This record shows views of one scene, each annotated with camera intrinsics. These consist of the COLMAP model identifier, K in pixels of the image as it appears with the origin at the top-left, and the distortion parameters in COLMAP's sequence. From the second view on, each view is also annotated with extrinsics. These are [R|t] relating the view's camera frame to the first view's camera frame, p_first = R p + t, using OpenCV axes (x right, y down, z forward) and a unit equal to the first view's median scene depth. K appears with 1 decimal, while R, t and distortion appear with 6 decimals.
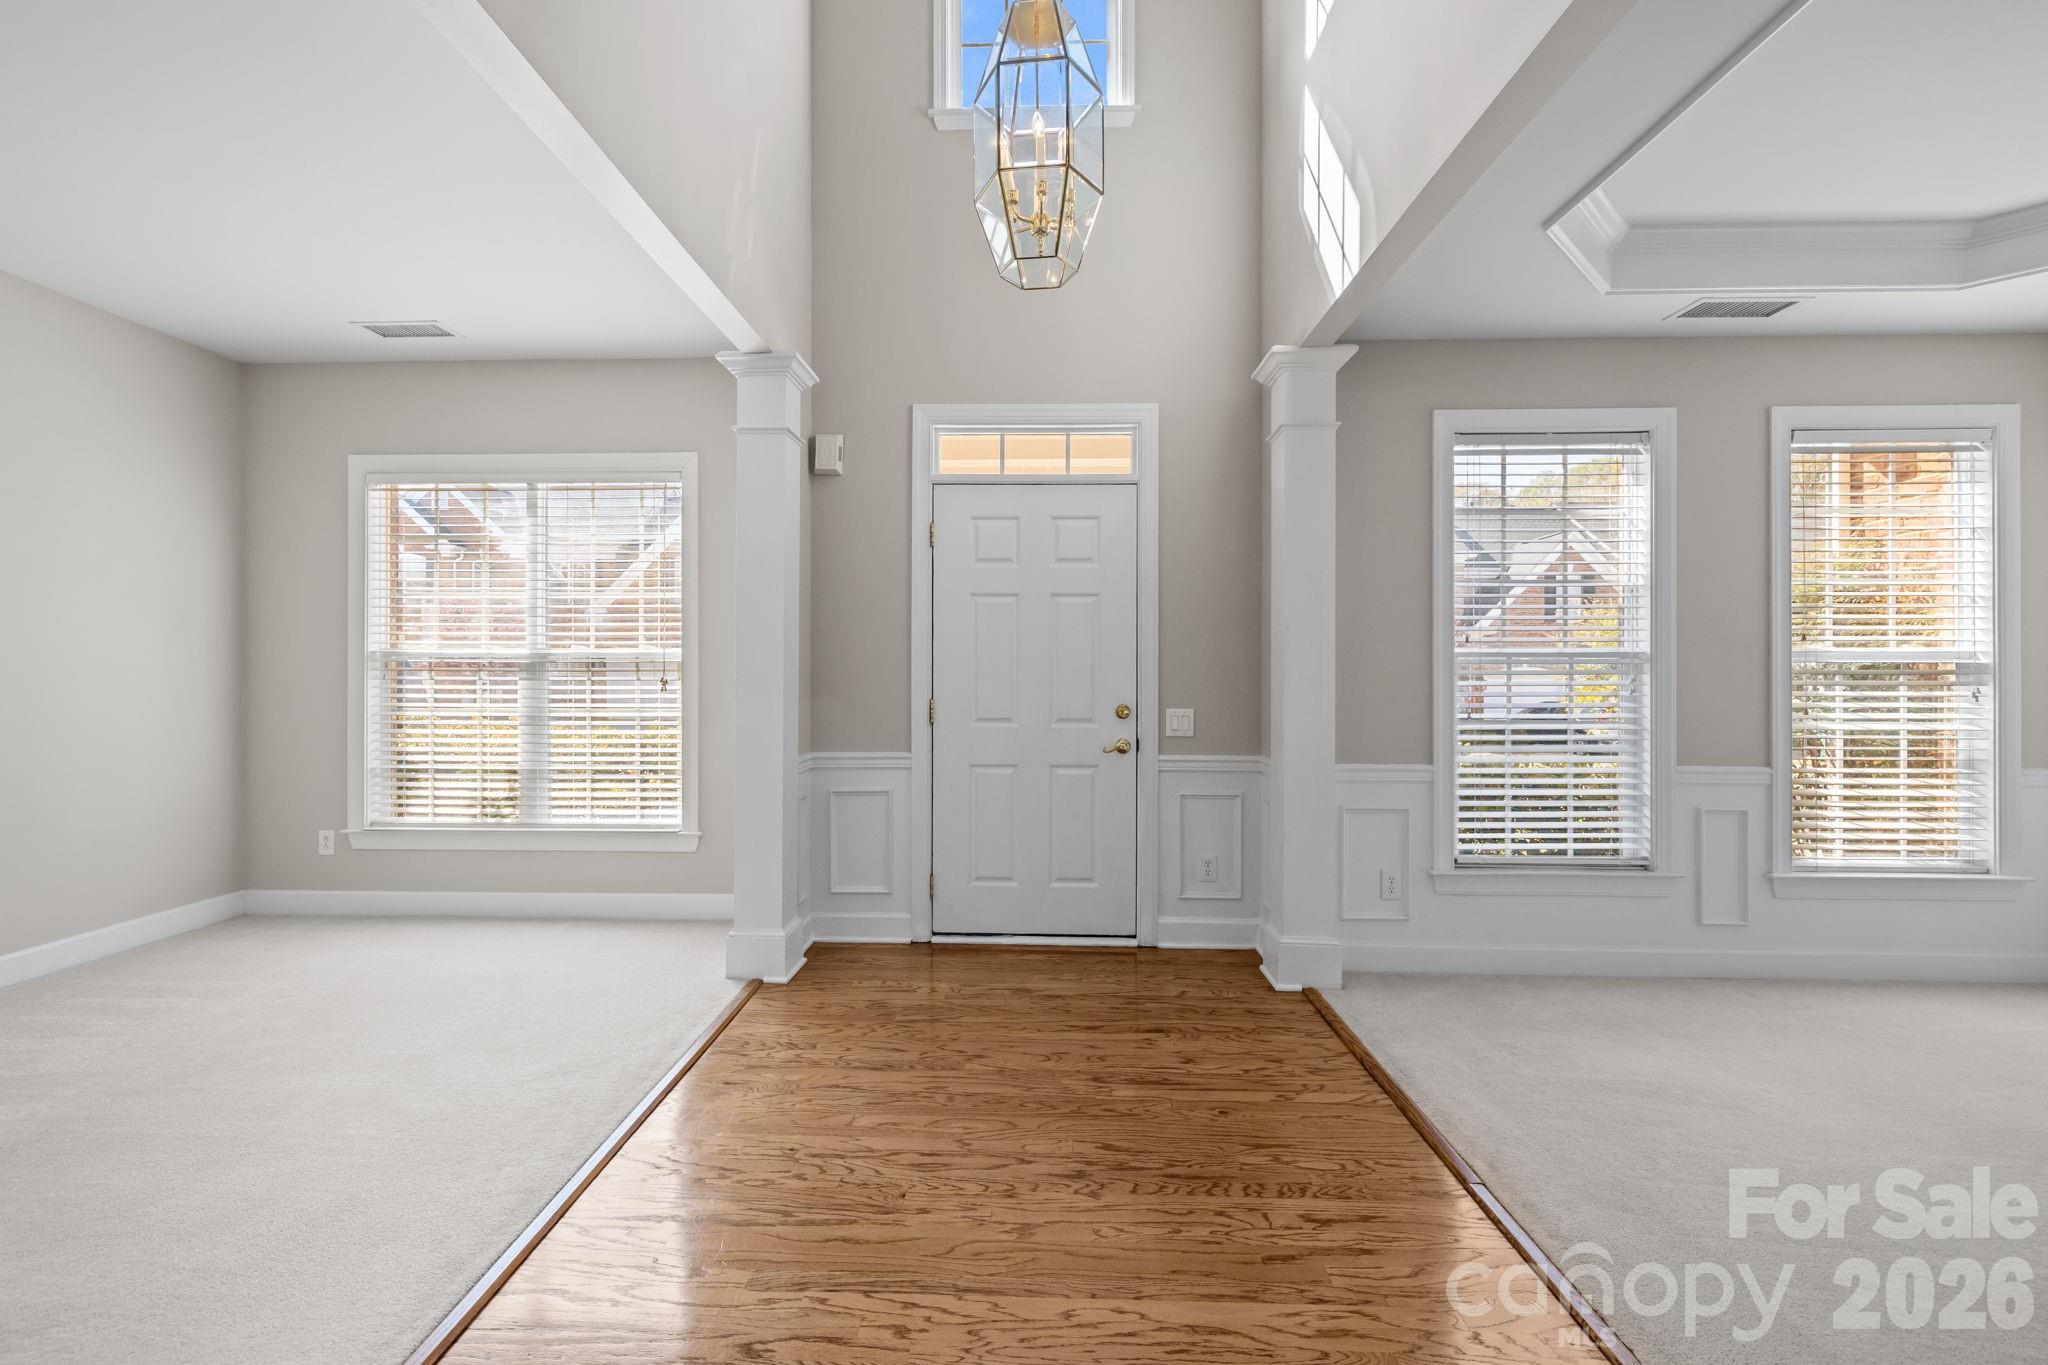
lens RADIAL K [[855.8, 0, 1023.1], [0, 855.8, 674.7], [0, 0, 1]] dist [-0.008773, 0.000047]
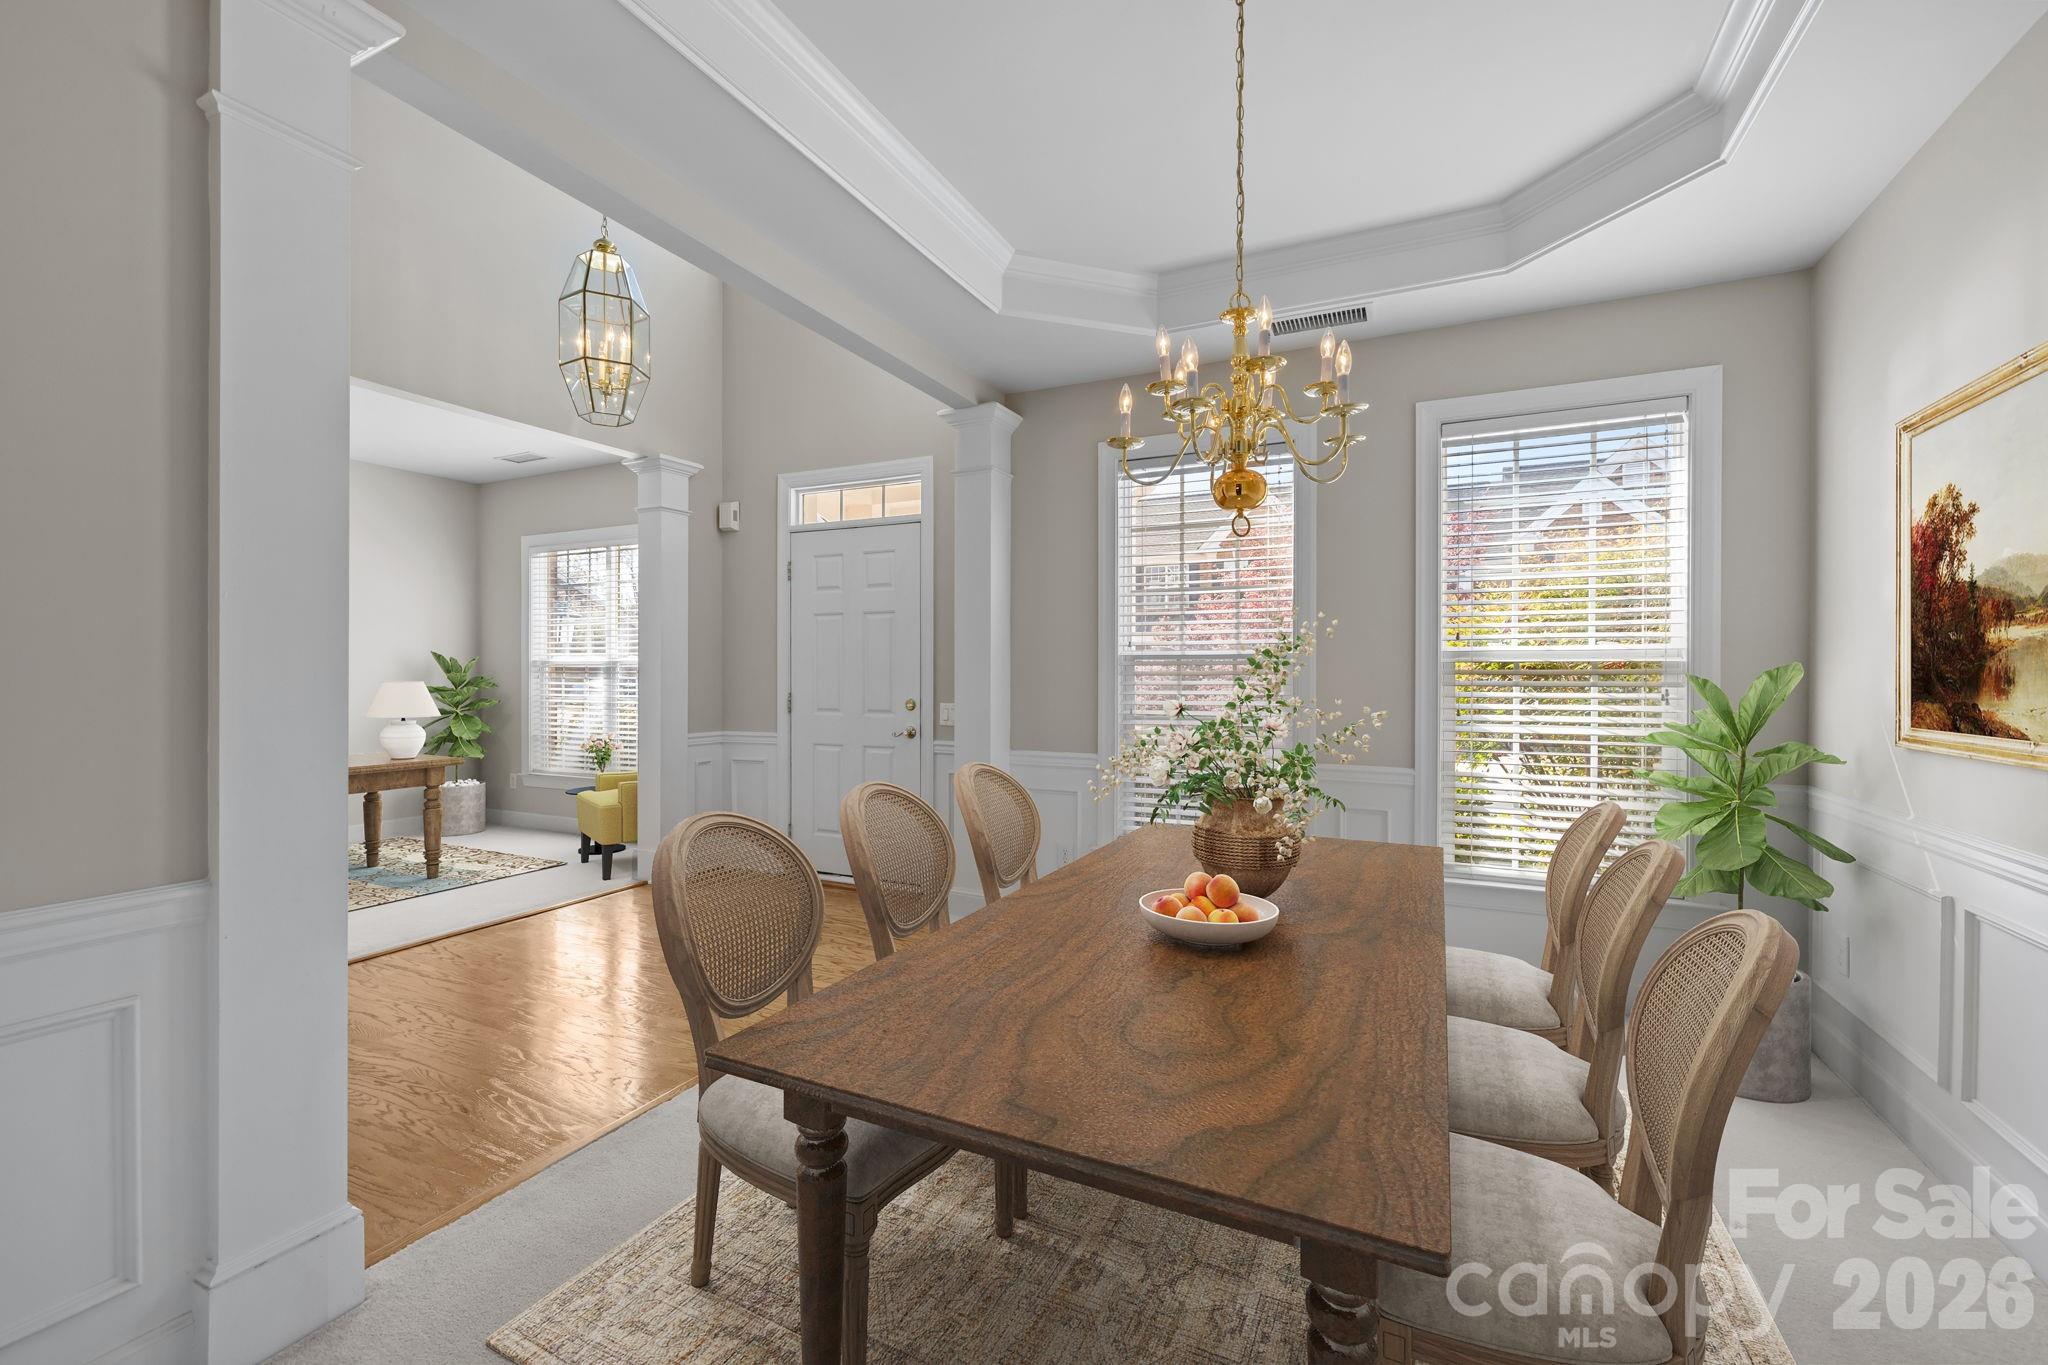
lens RADIAL K [[855.8, 0, 1073.6], [0, 855.8, 683.3], [0, 0, 1]] dist [-0.008773, 0.000047]
pose [[0.921005, 0.003940, -0.389531, 0.757461], [-0.002520, 0.999988, 0.004156, 0.005844], [0.389542, -0.002846, 0.921004, -0.057442]]
